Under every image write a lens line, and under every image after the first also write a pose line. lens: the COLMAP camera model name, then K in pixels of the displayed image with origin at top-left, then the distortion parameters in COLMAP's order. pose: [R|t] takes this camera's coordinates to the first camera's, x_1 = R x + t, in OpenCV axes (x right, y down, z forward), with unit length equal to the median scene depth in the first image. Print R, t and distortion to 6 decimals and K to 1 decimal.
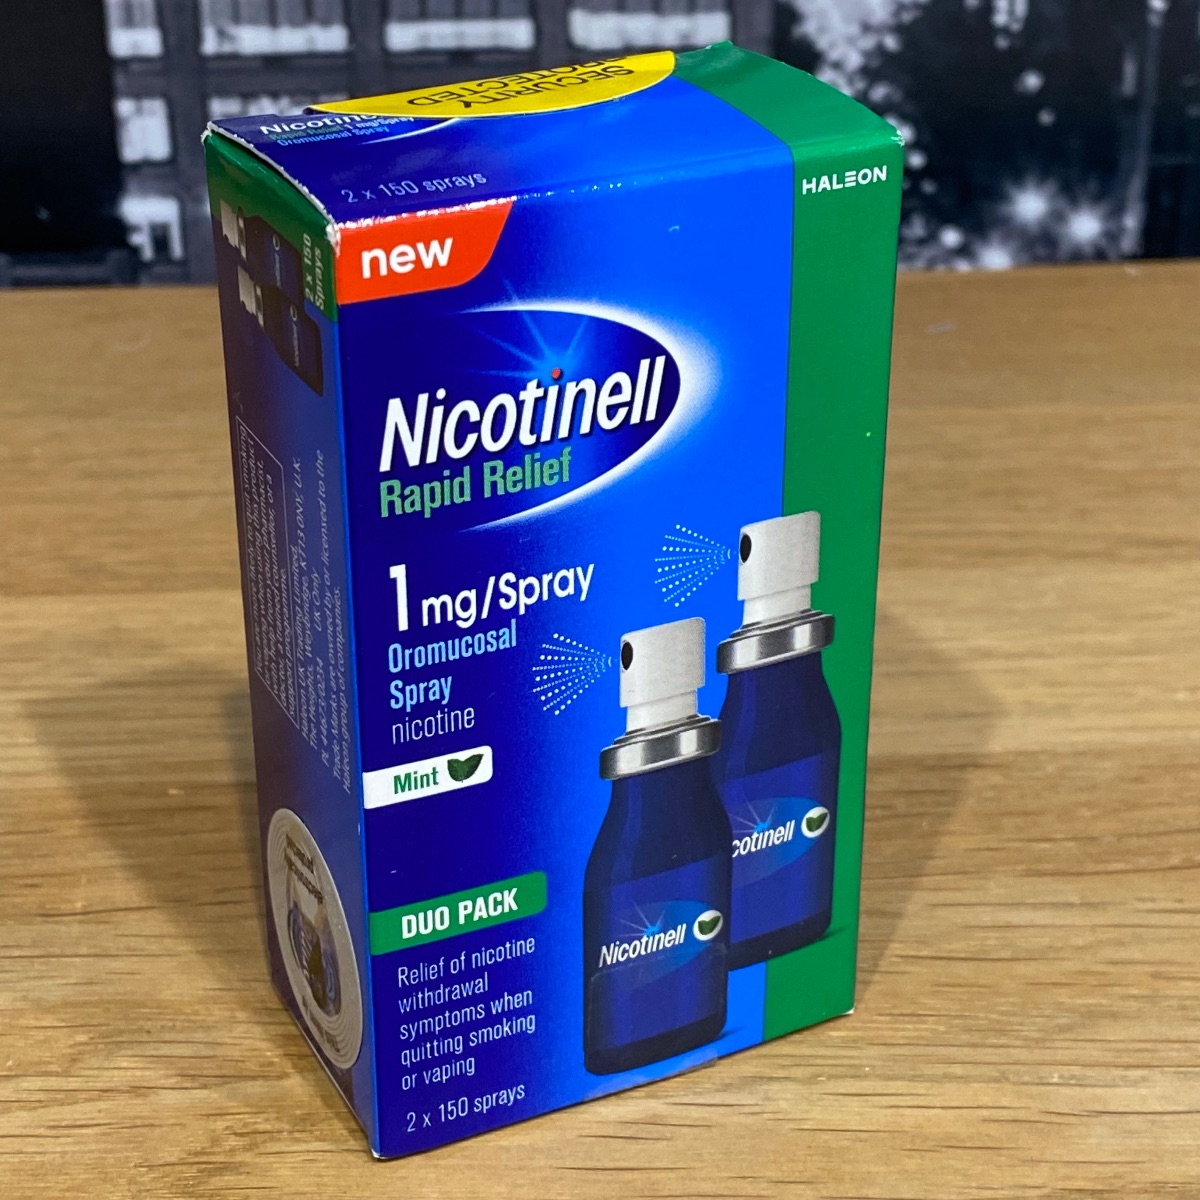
lens RADIAL K [[2470.1, 0, 595.8], [0, 2470.1, 580.3], [0, 0, 1]] dist [0.151355, 0.000000]
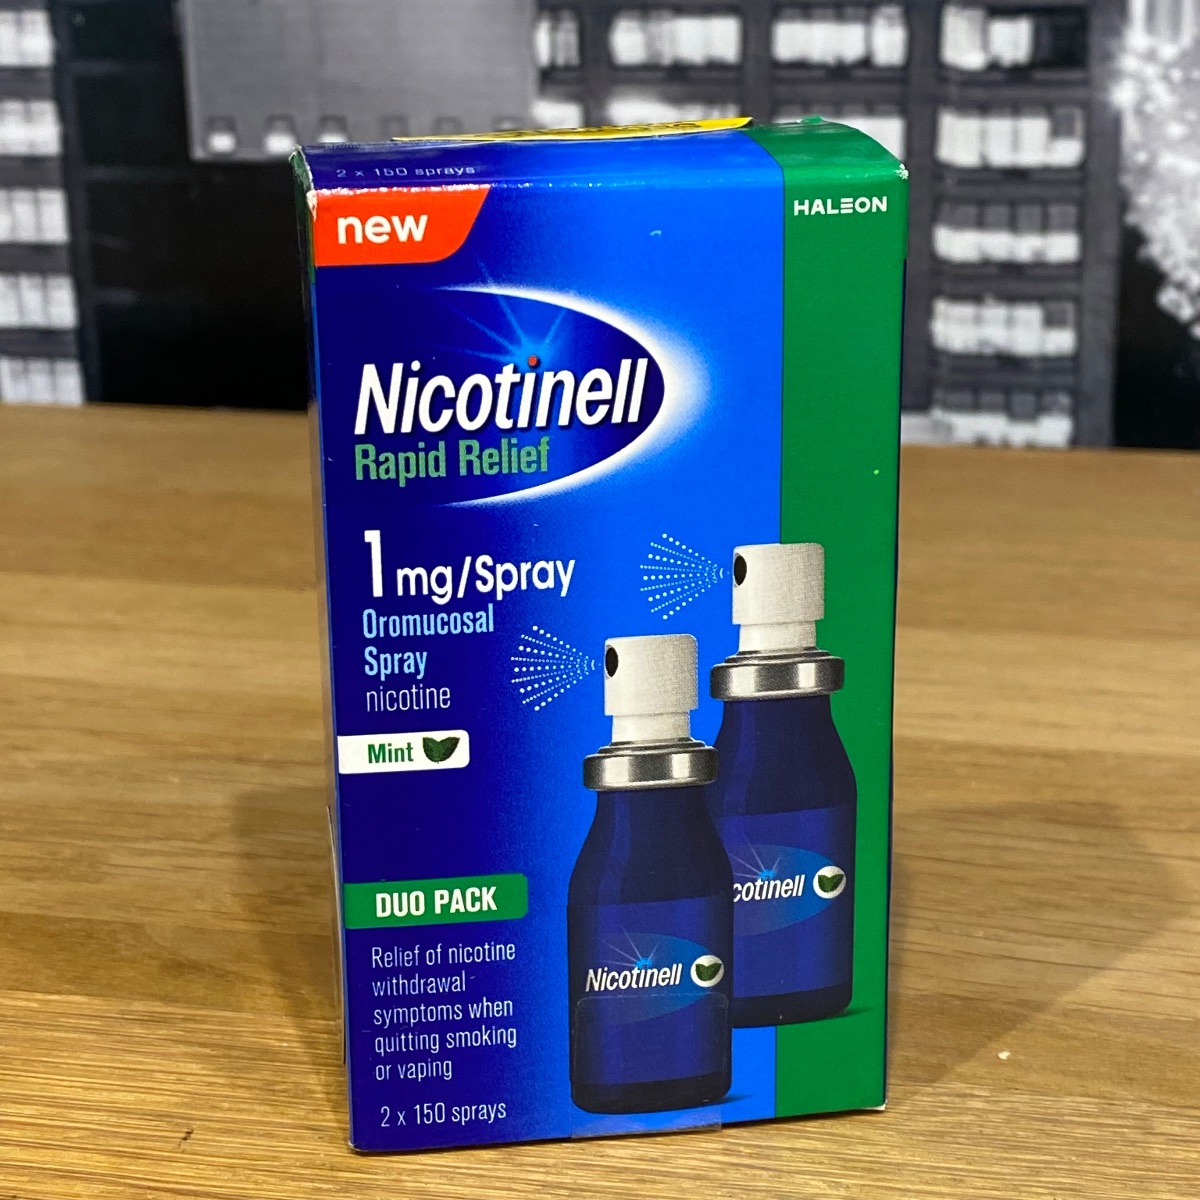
lens RADIAL K [[2470.1, 0, 586.6], [0, 2470.1, 578.8], [0, 0, 1]] dist [0.151355, 0.000000]
pose [[0.952660, 0.079499, -0.293461, 0.310811], [-0.127667, 0.980591, -0.148802, 0.155651], [0.275936, 0.179223, 0.944319, 0.024444]]
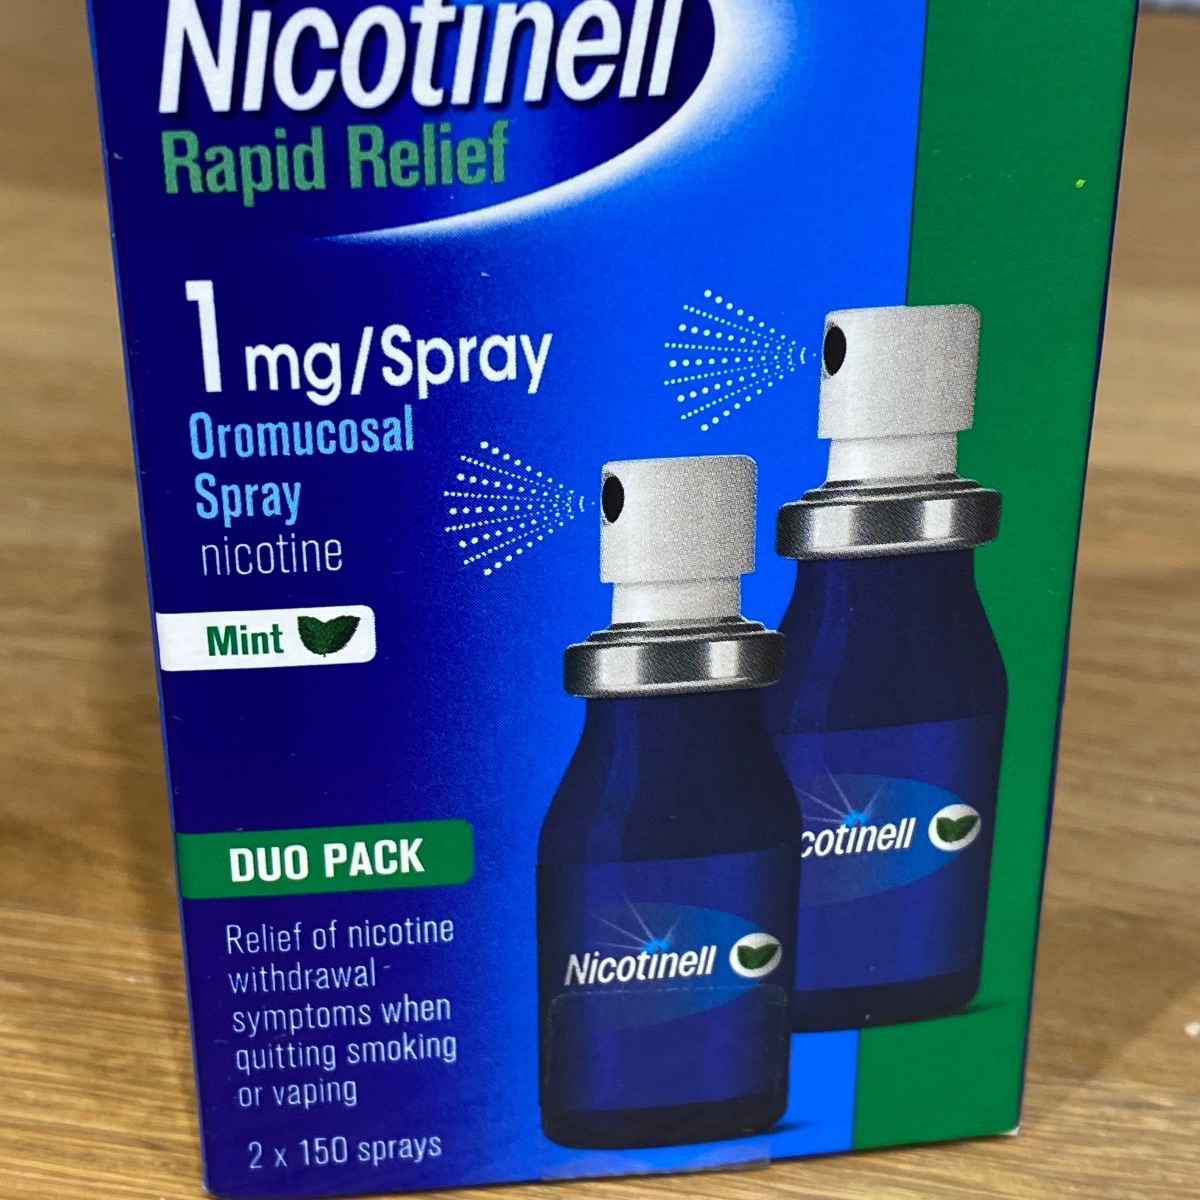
lens RADIAL K [[2470.1, 0, 571.9], [0, 2470.1, 595.1], [0, 0, 1]] dist [0.151355, 0.000000]
pose [[0.943621, 0.157405, -0.291208, 0.191422], [-0.147634, 0.987491, 0.055375, 0.022394], [0.296282, -0.009261, 0.955056, 0.425784]]
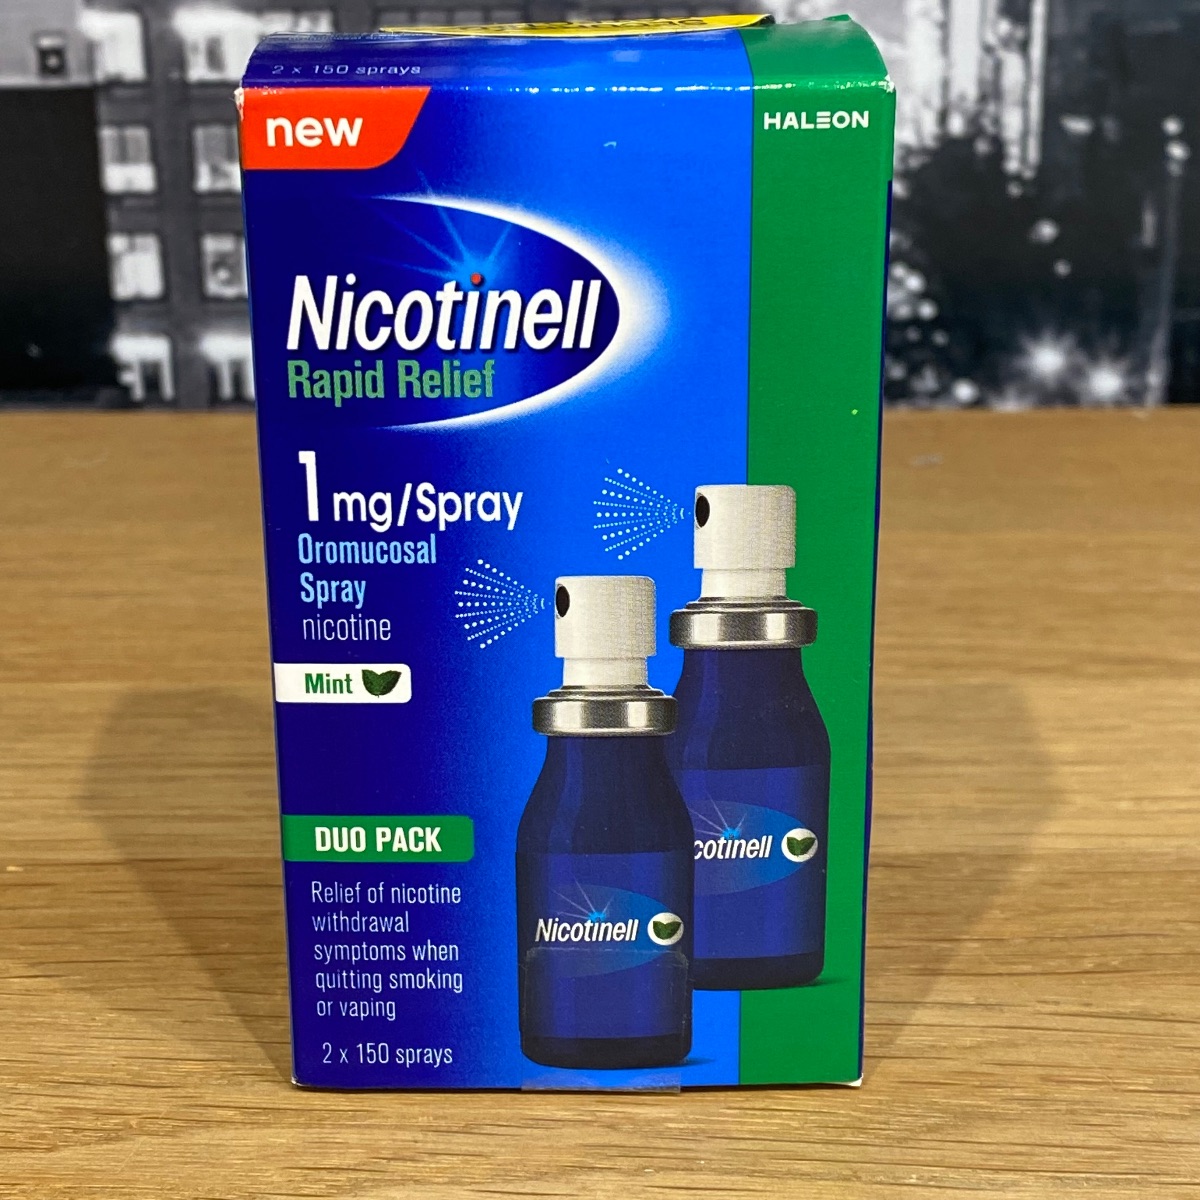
lens RADIAL K [[2470.1, 0, 578.5], [0, 2470.1, 581.7], [0, 0, 1]] dist [0.151355, 0.000000]
pose [[0.896943, 0.148023, -0.416632, 0.432213], [-0.192740, 0.978951, -0.067133, 0.089397], [0.397925, 0.140516, 0.906593, 0.133231]]
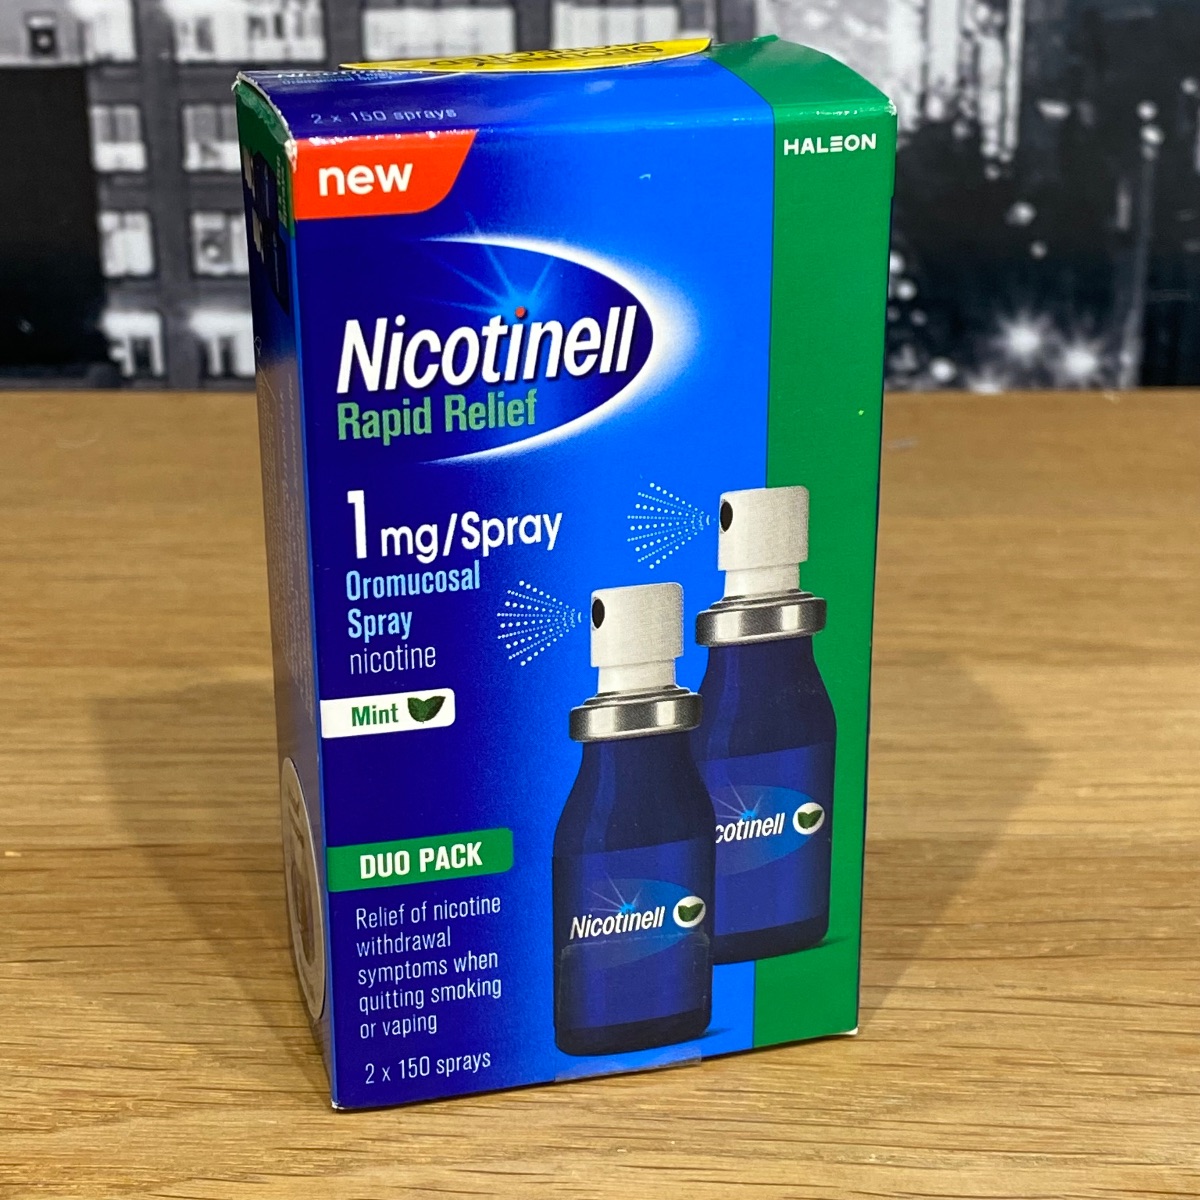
lens RADIAL K [[2470.1, 0, 604.2], [0, 2470.1, 589.5], [0, 0, 1]] dist [0.151355, 0.000000]
pose [[0.982150, 0.070088, -0.174555, 0.195982], [-0.084904, 0.993260, -0.078901, 0.103268], [0.167848, 0.092313, 0.981481, 0.015014]]
